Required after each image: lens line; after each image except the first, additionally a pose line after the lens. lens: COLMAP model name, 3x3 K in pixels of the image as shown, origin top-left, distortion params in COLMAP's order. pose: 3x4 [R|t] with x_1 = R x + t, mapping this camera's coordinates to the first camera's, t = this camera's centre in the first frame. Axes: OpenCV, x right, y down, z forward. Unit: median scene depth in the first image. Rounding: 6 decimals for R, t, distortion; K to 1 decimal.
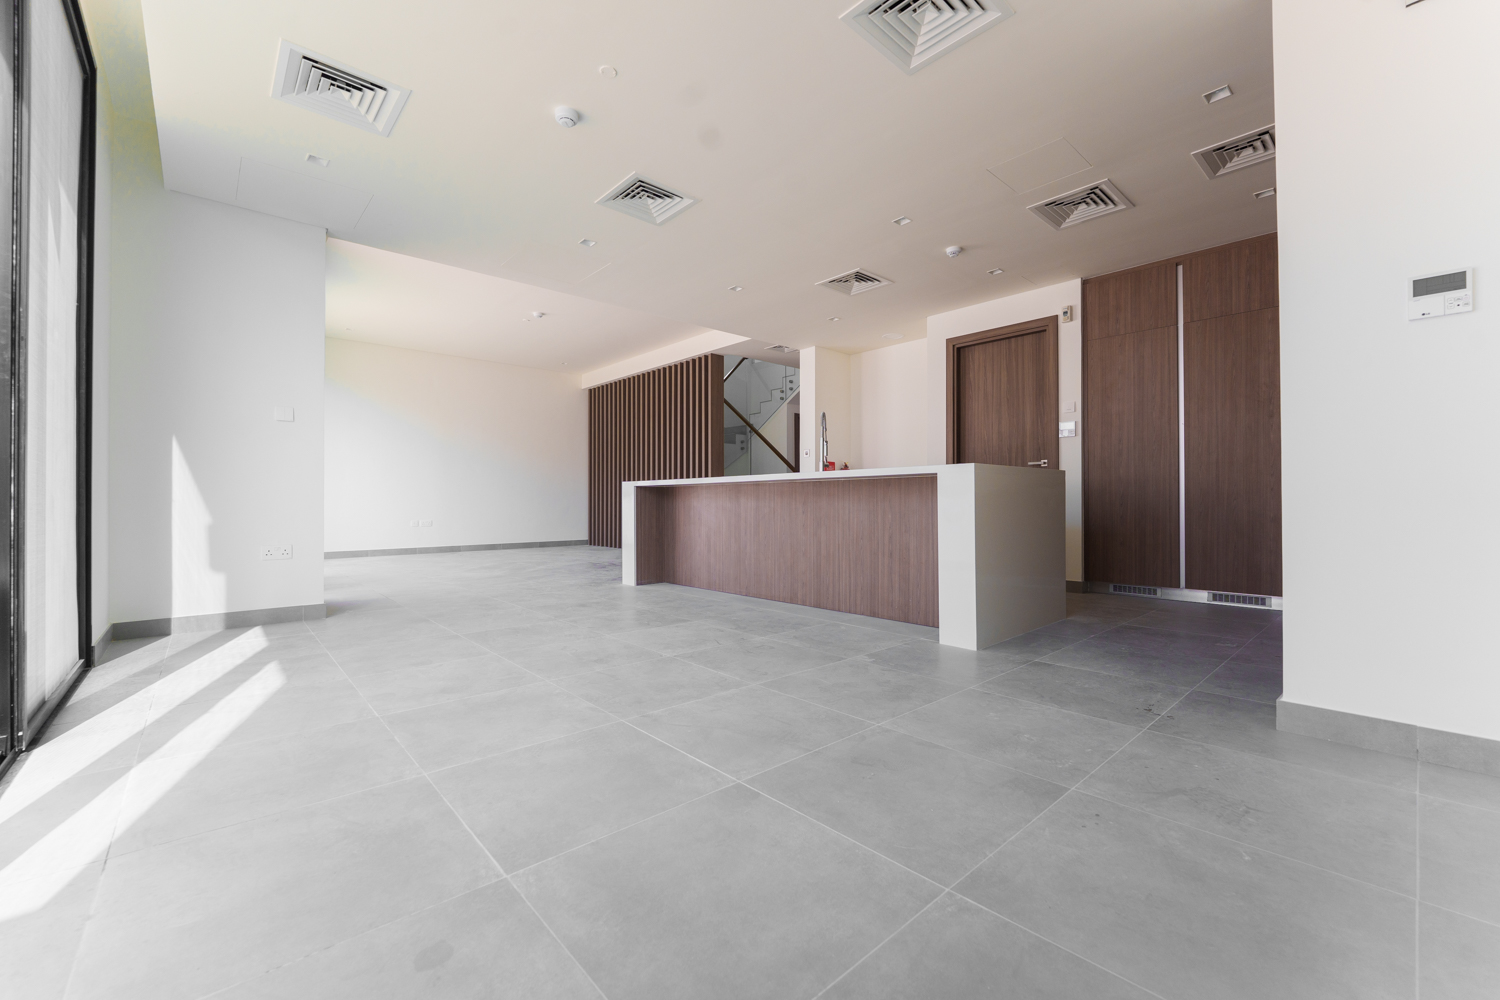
lens RADIAL K [[607.0, 0, 746.3], [0, 607.0, 498.9], [0, 0, 1]] dist [-0.009840, -0.000257]
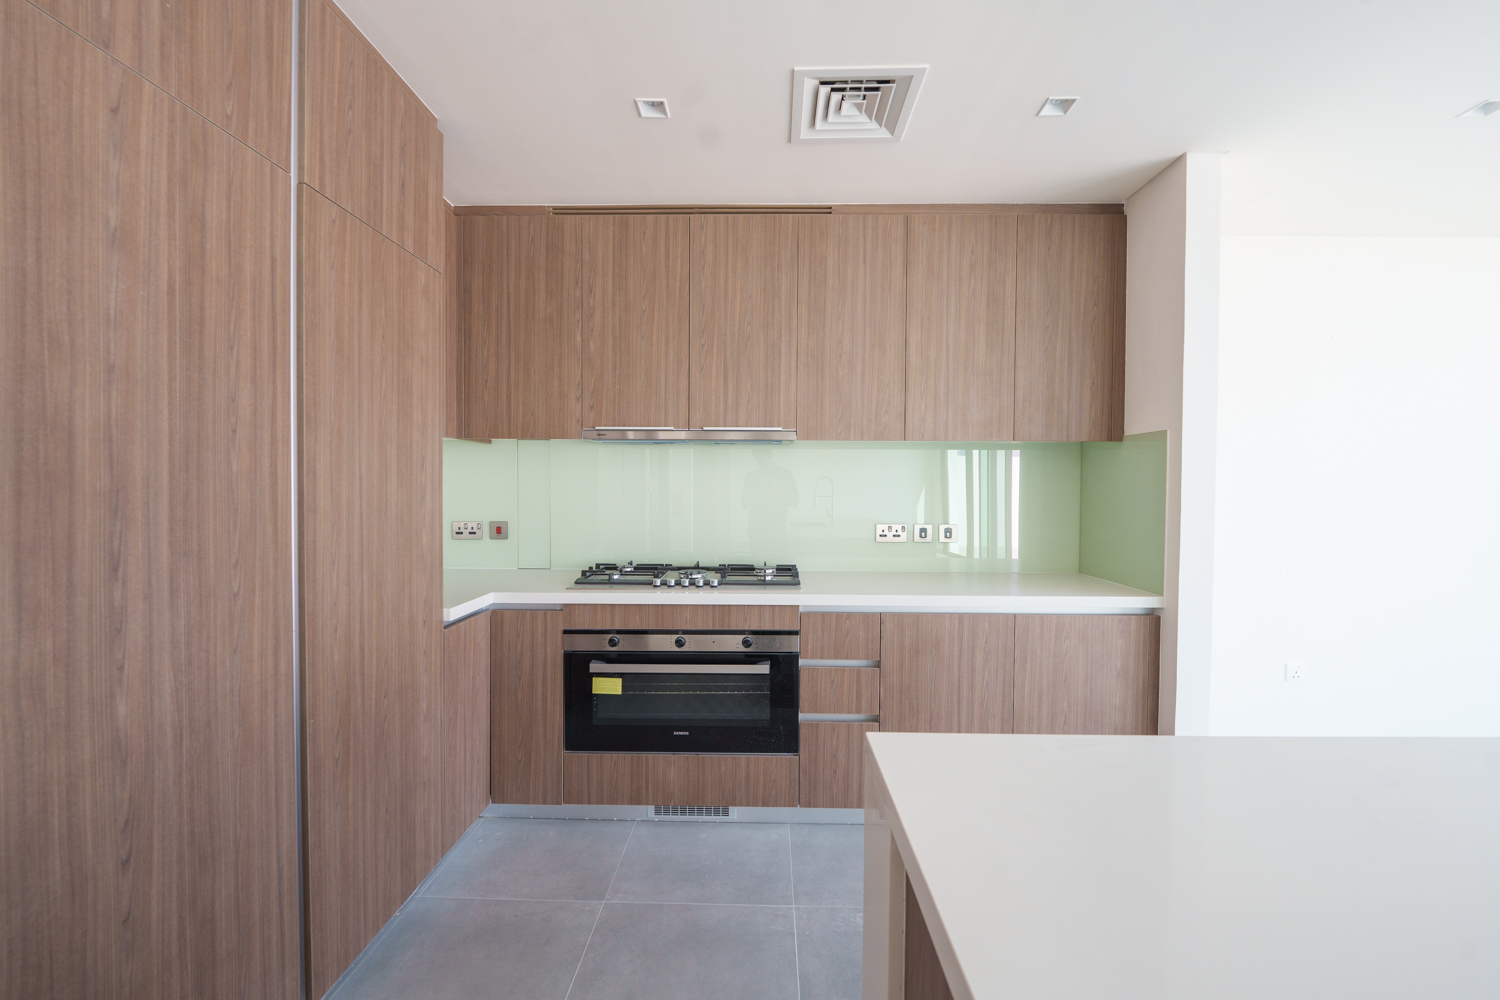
lens RADIAL K [[601.9, 0, 750.0], [0, 601.9, 500.0], [0, 0, 1]] dist [-0.025981, -0.000079]
pose [[-0.733267, -0.017597, 0.679713, 0.339395], [-0.007640, 0.999815, 0.017643, -0.132151], [-0.679898, 0.007744, -0.733266, 1.062842]]
